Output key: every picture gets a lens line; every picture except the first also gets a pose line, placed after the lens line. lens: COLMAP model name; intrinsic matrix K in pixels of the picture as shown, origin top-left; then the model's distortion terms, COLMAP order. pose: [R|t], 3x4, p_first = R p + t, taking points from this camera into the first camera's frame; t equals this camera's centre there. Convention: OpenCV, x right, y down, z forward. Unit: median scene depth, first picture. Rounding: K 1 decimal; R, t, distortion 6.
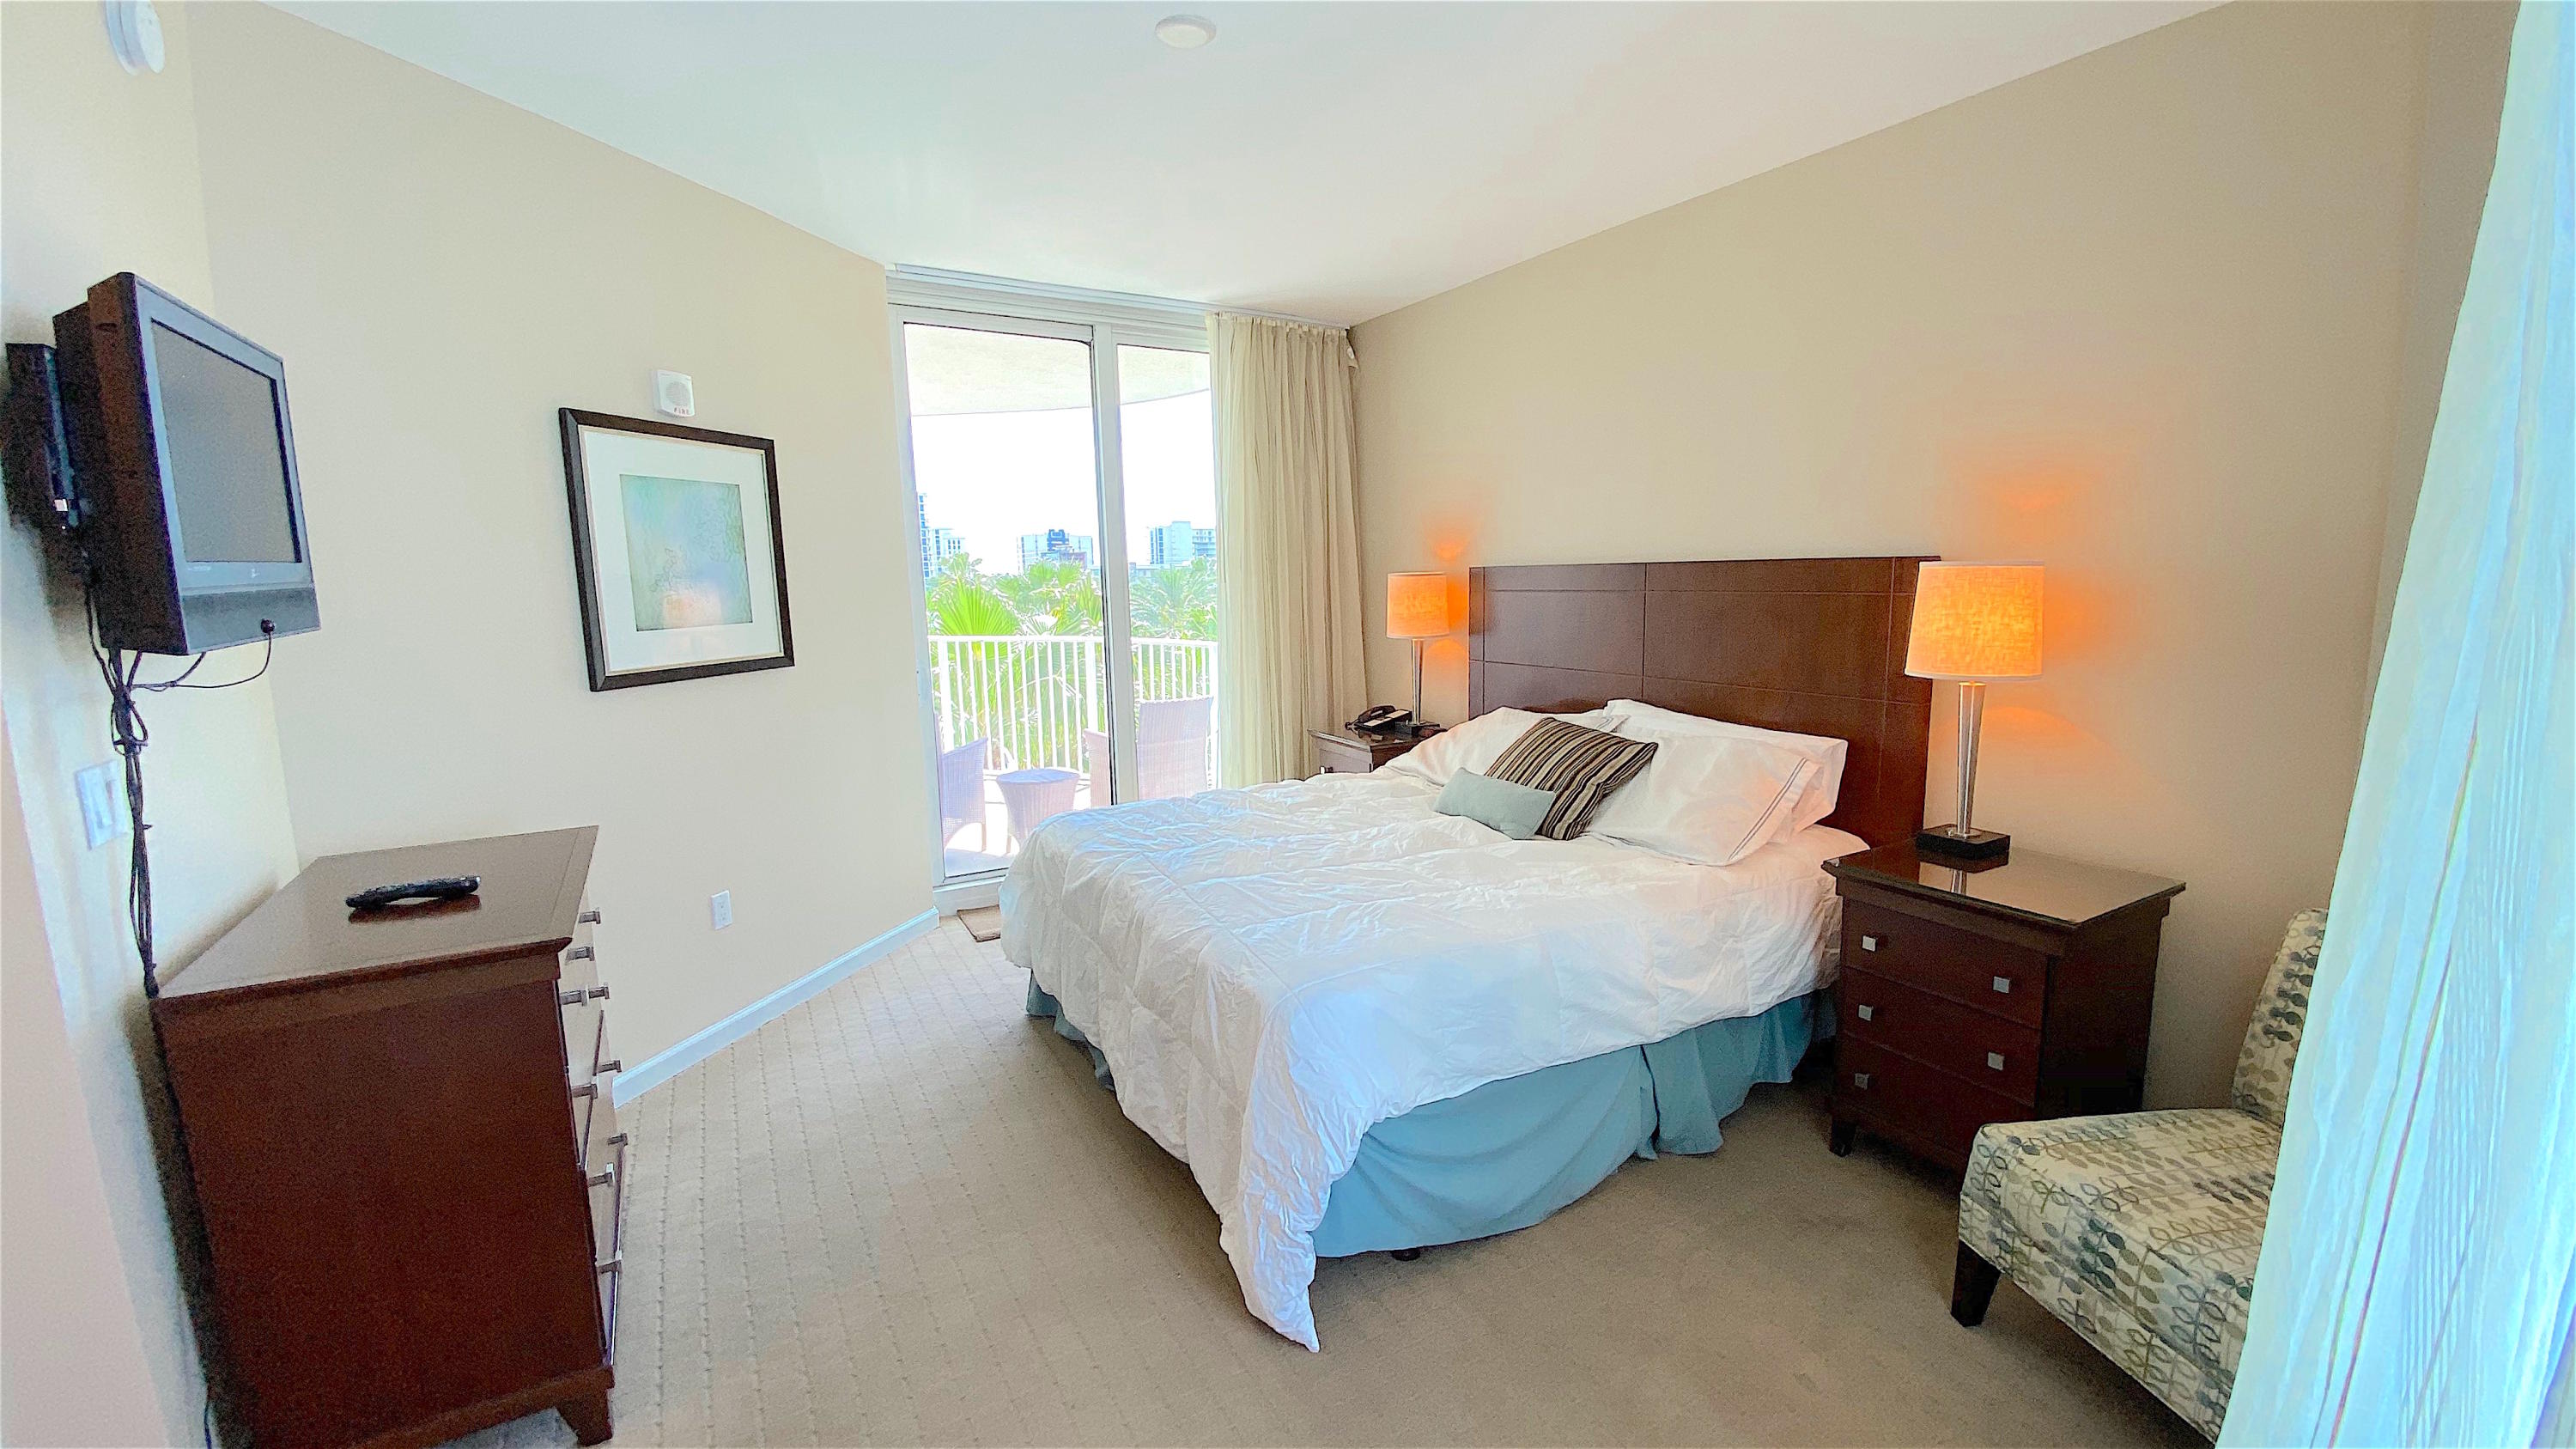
lens RADIAL K [[1044.0, 0, 1293.5], [0, 1044.0, 731.2], [0, 0, 1]] dist [0.039089, -0.031769]
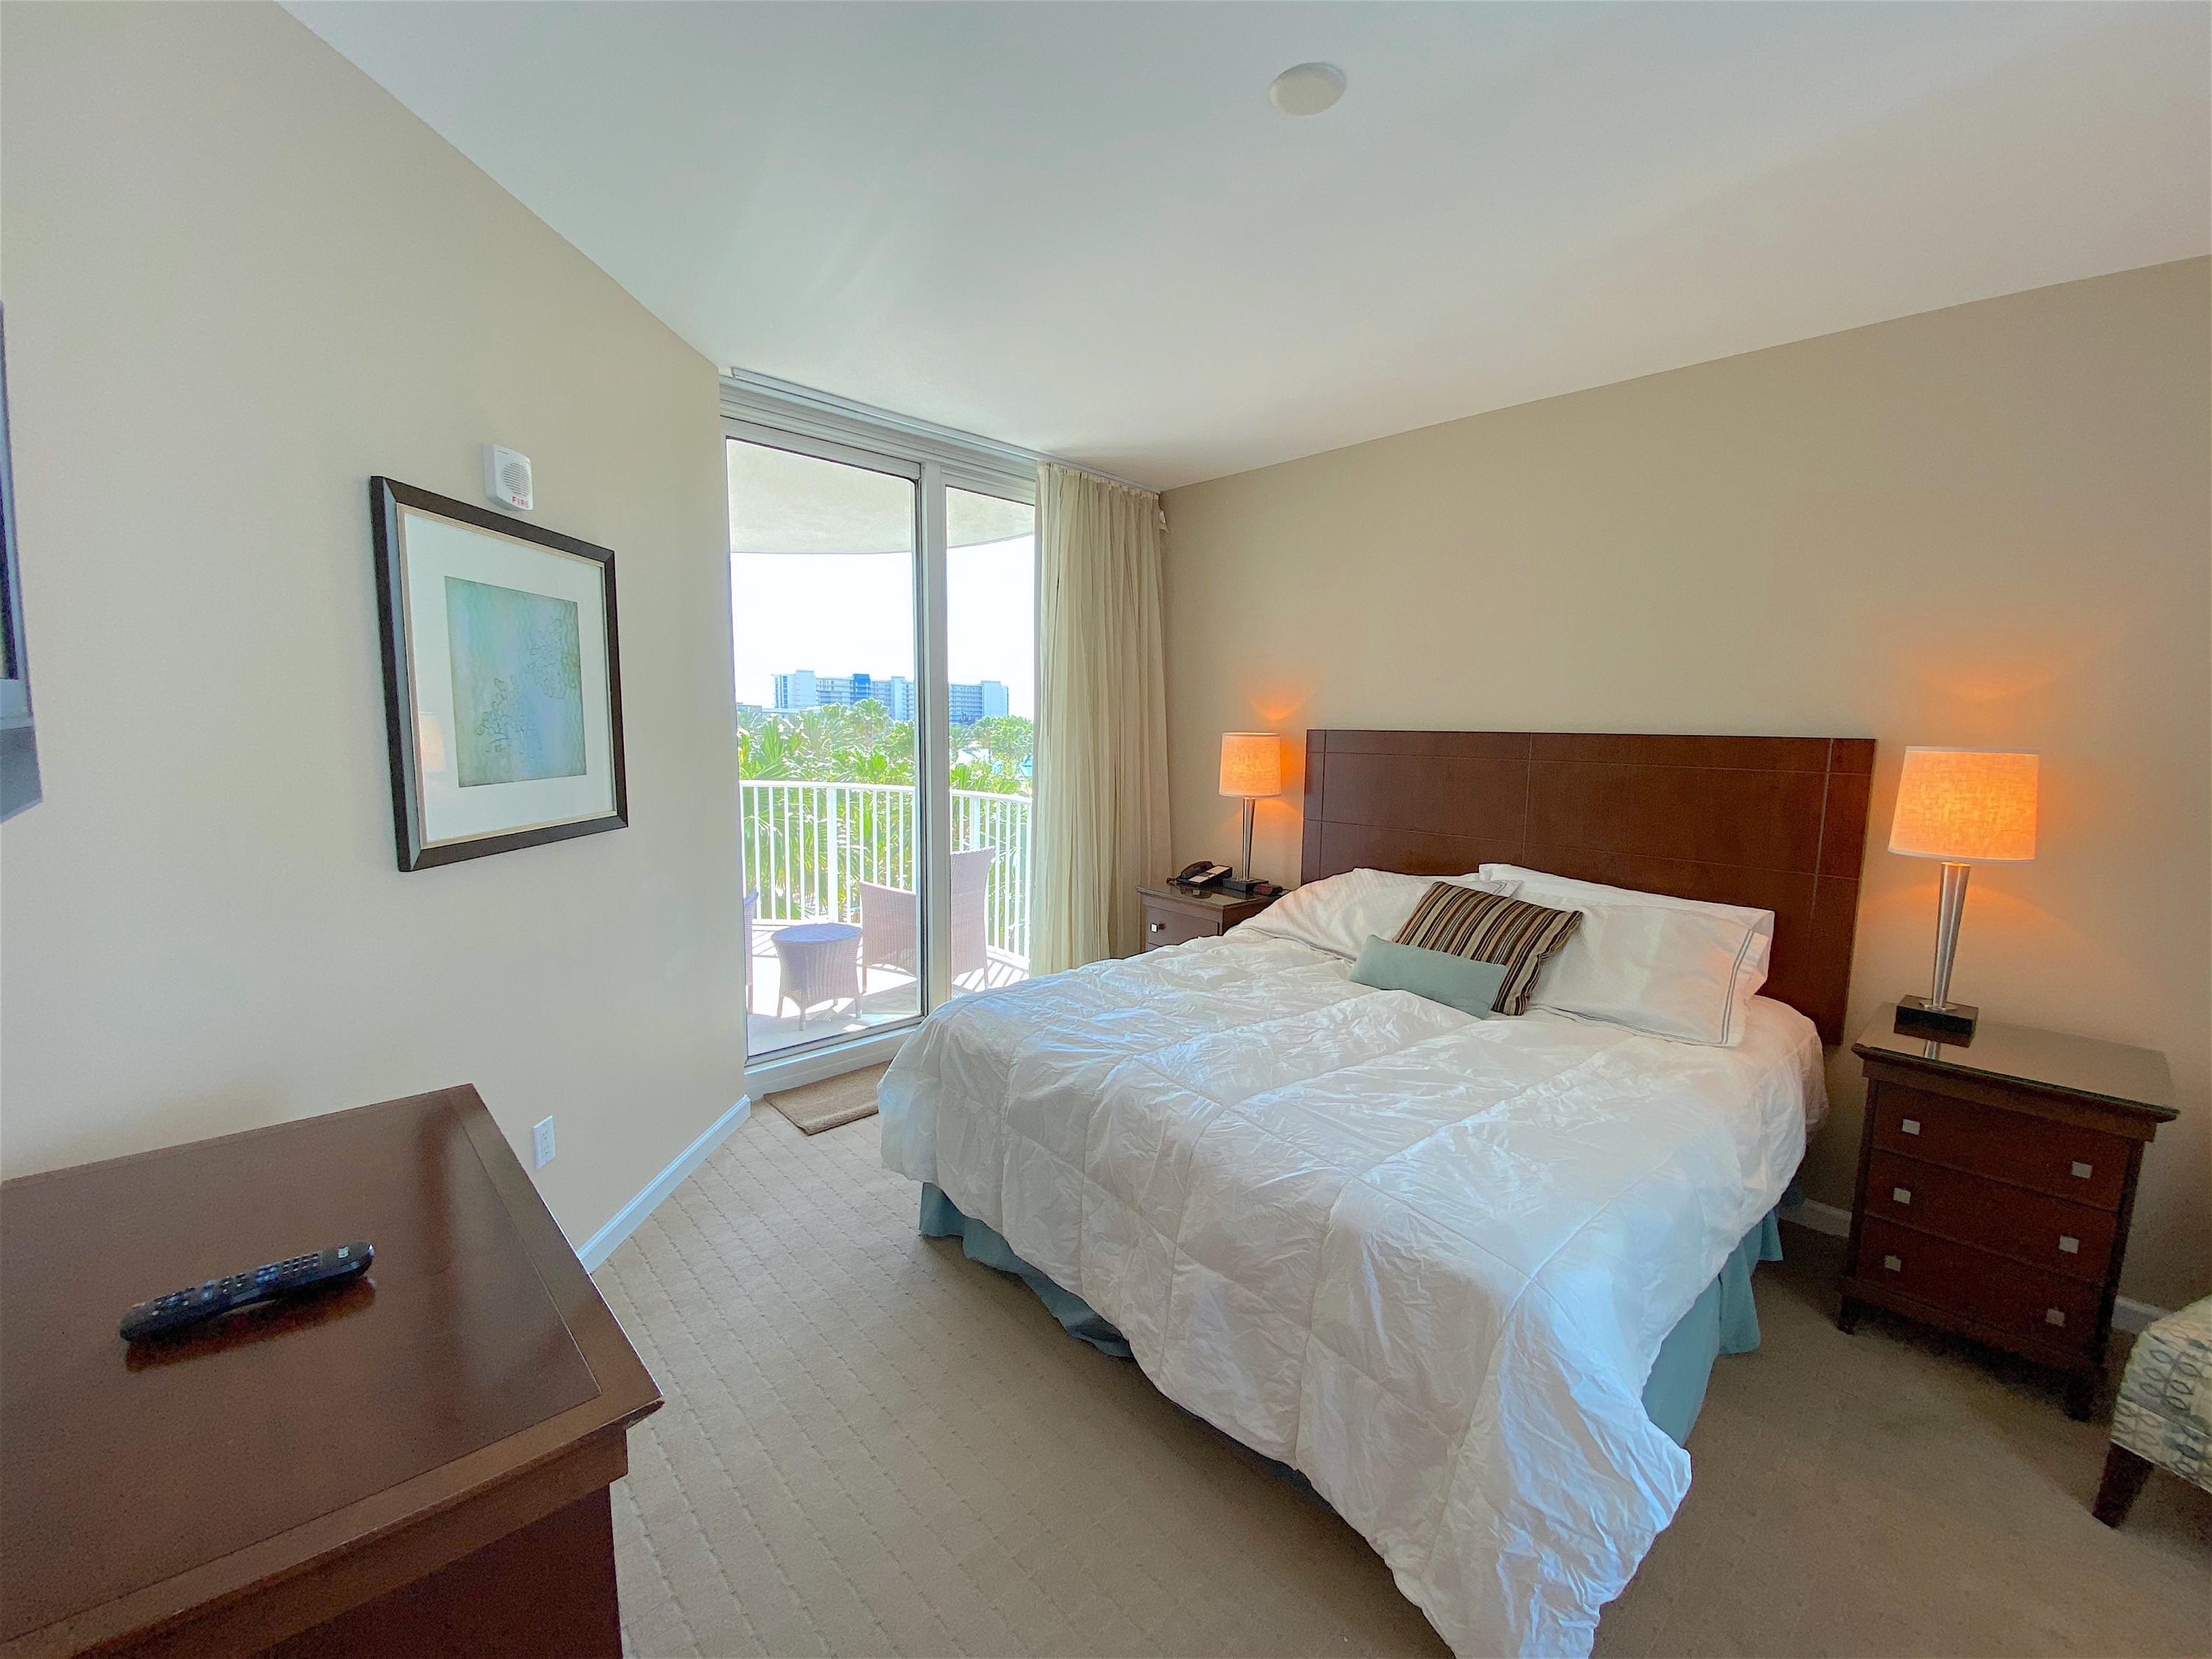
lens RADIAL K [[891.9, 0, 1106.0], [0, 891.9, 829.5], [0, 0, 1]] dist [0.021922, -0.019979]
pose [[0.973942, 0.006005, 0.226716, -0.295155], [0.001380, 0.999474, -0.032400, -0.040407], [-0.226792, 0.031869, 0.973422, 0.259657]]
